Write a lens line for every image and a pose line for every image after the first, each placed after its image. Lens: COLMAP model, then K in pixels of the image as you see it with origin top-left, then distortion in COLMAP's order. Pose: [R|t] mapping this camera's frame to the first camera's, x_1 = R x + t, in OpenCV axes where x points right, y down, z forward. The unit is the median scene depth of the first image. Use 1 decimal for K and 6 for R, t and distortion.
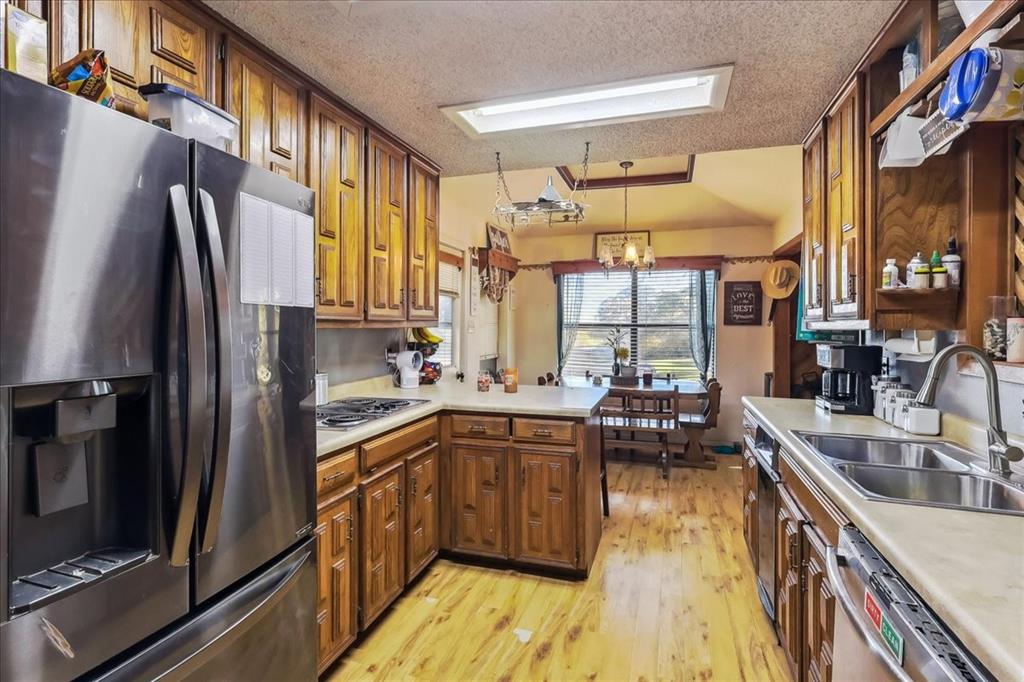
lens RADIAL K [[487.4, 0, 512.5], [0, 487.4, 326.3], [0, 0, 1]] dist [-0.001098, -0.000182]
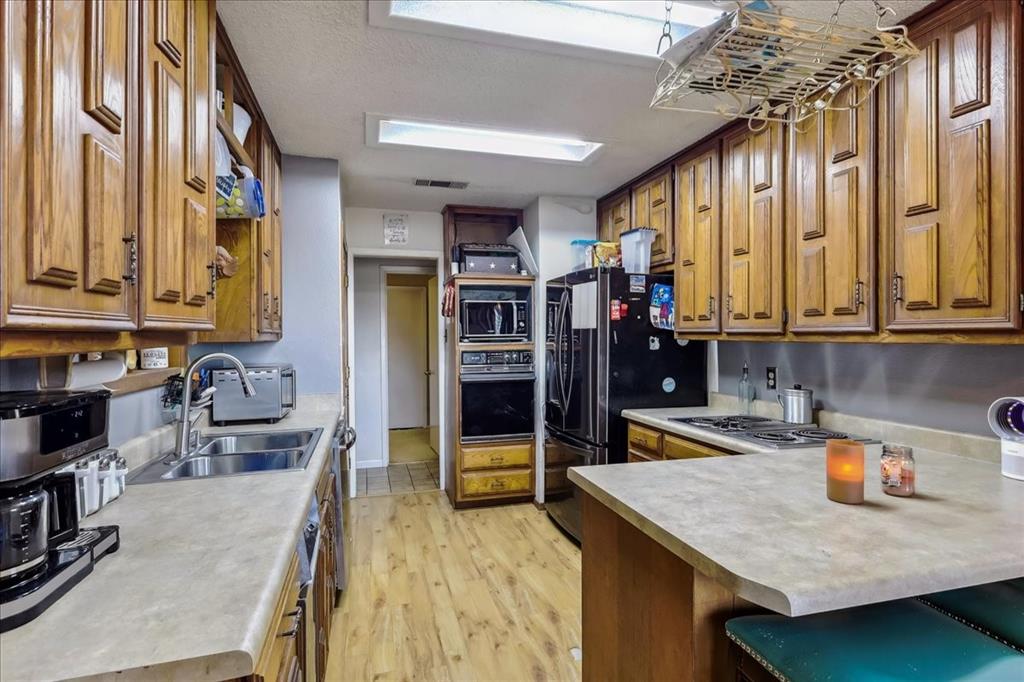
lens RADIAL K [[487.4, 0, 512.5], [0, 487.4, 326.3], [0, 0, 1]] dist [-0.001098, -0.000182]
pose [[-0.824865, -0.001710, -0.565327, 0.673525], [0.003909, 0.999954, -0.008727, -0.021785], [0.565316, -0.009408, -0.824821, 1.692258]]
